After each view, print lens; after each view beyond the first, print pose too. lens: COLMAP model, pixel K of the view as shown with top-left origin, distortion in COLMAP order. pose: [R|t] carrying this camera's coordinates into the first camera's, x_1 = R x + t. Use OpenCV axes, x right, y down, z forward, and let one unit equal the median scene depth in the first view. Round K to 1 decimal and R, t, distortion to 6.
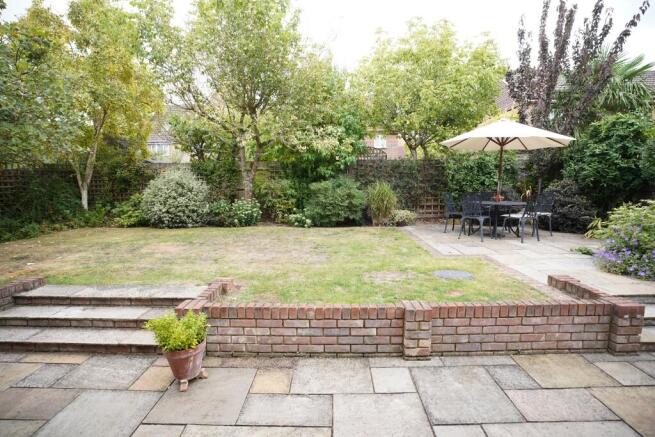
lens RADIAL K [[305.3, 0, 328.6], [0, 305.3, 222.3], [0, 0, 1]] dist [-0.064388, 0.017494]
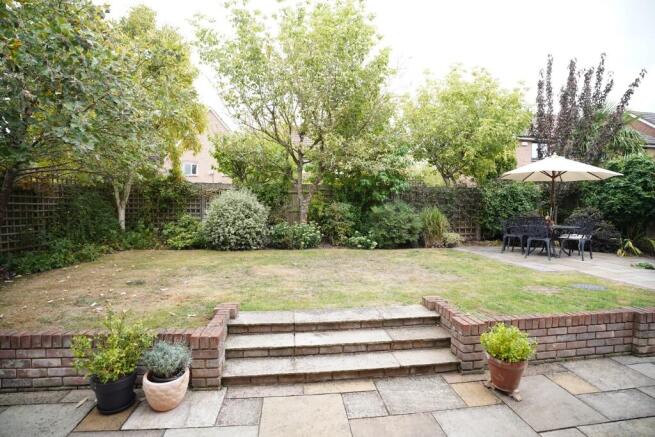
lens RADIAL K [[301.1, 0, 327.4], [0, 301.1, 221.7], [0, 0, 1]] dist [-0.074459, 0.021190]
pose [[0.990425, 0.009799, 0.137704, -0.388967], [0.001113, 0.996879, -0.078939, 0.003053], [-0.138047, 0.078336, 0.987323, 0.007704]]
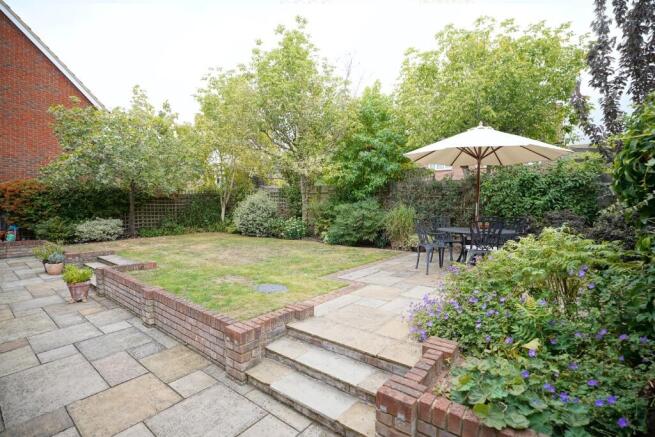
lens RADIAL K [[301.1, 0, 327.4], [0, 301.1, 221.7], [0, 0, 1]] dist [-0.074459, 0.021190]
pose [[0.802988, 0.042389, -0.594486, 0.622065], [-0.084816, 0.995443, -0.043585, -0.018687], [0.589930, 0.085420, 0.802924, 0.119445]]
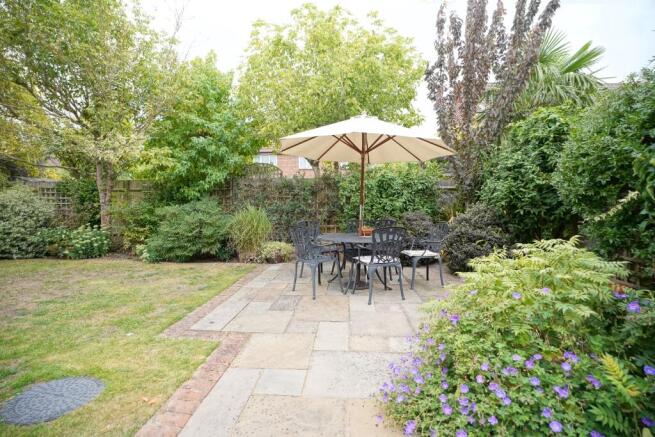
lens RADIAL K [[301.1, 0, 327.4], [0, 301.1, 221.7], [0, 0, 1]] dist [-0.074459, 0.021190]
pose [[0.999260, 0.011717, -0.036648, 0.450115], [-0.014383, 0.997201, -0.073368, -0.043218], [0.035686, 0.073841, 0.996631, 0.275245]]
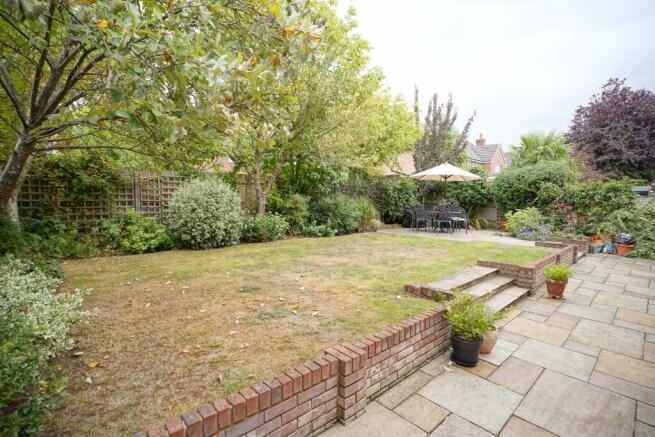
lens RADIAL K [[308.2, 0, 325.5], [0, 308.2, 216.9], [0, 0, 1]] dist [-0.060697, -0.000012]
pose [[0.744079, -0.024111, 0.667656, -0.932287], [0.064368, 0.997287, -0.035721, -0.019484], [-0.664983, 0.069554, 0.743613, 0.149200]]
